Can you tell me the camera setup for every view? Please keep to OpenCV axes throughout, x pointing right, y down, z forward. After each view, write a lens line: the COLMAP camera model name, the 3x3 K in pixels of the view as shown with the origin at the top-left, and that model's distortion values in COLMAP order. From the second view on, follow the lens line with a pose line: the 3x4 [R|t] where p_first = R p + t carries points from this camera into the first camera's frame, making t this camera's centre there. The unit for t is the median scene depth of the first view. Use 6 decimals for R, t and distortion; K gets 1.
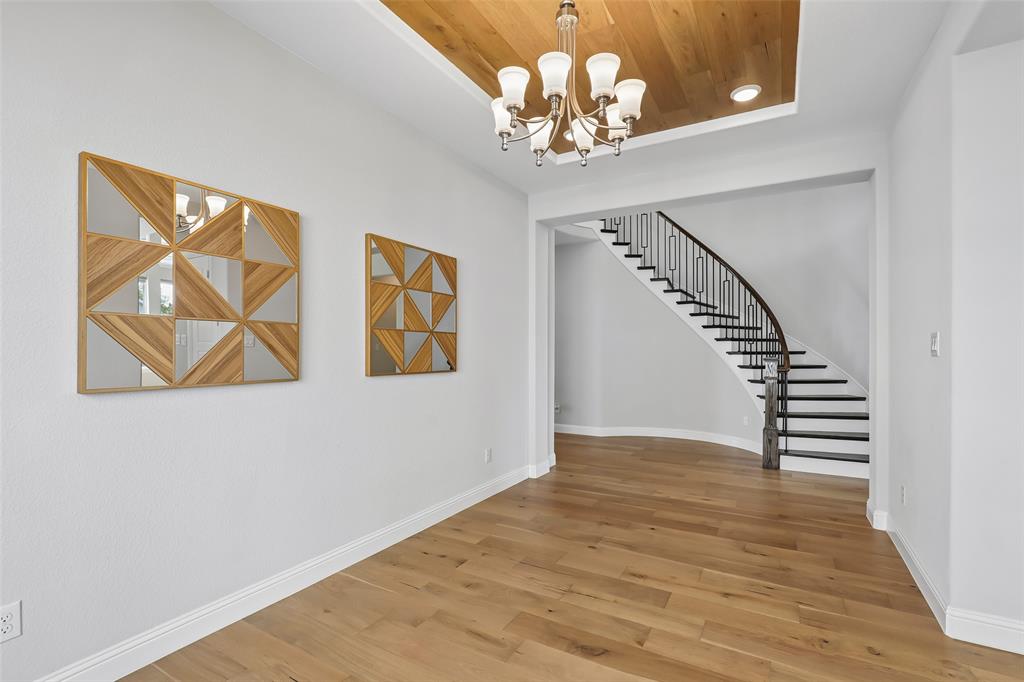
lens RADIAL K [[470.9, 0, 514.6], [0, 470.9, 348.7], [0, 0, 1]] dist [-0.016271, 0.007757]
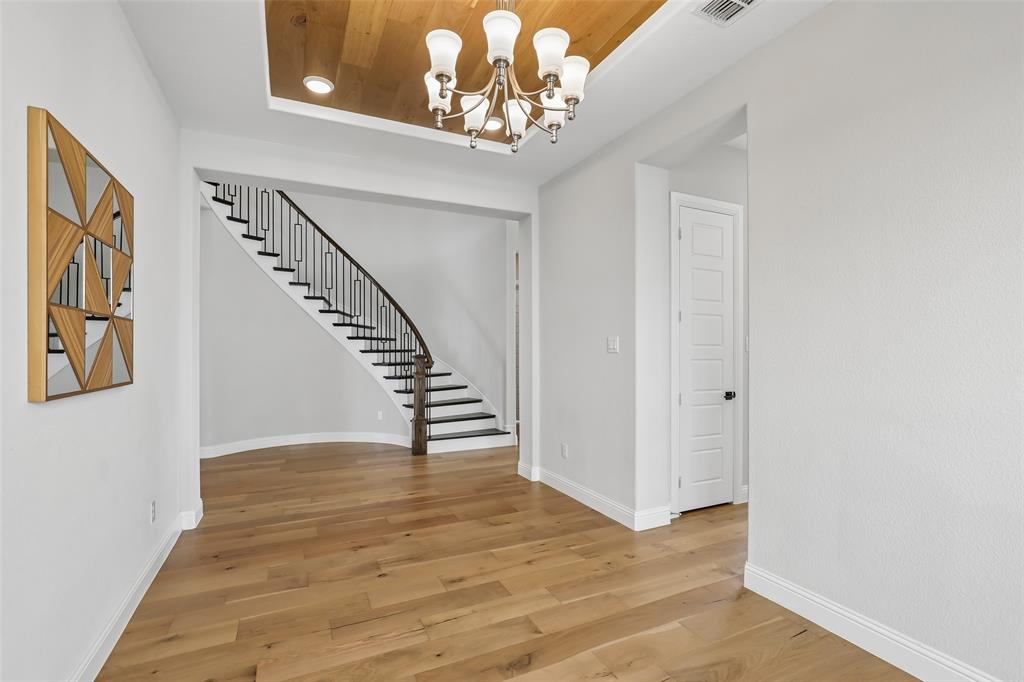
lens RADIAL K [[470.9, 0, 514.6], [0, 470.9, 348.7], [0, 0, 1]] dist [-0.016271, 0.007757]
pose [[0.567425, -0.001790, 0.823423, -0.367098], [-0.000303, 0.999997, 0.002383, 0.001777], [-0.823425, -0.001602, 0.567423, 0.276069]]
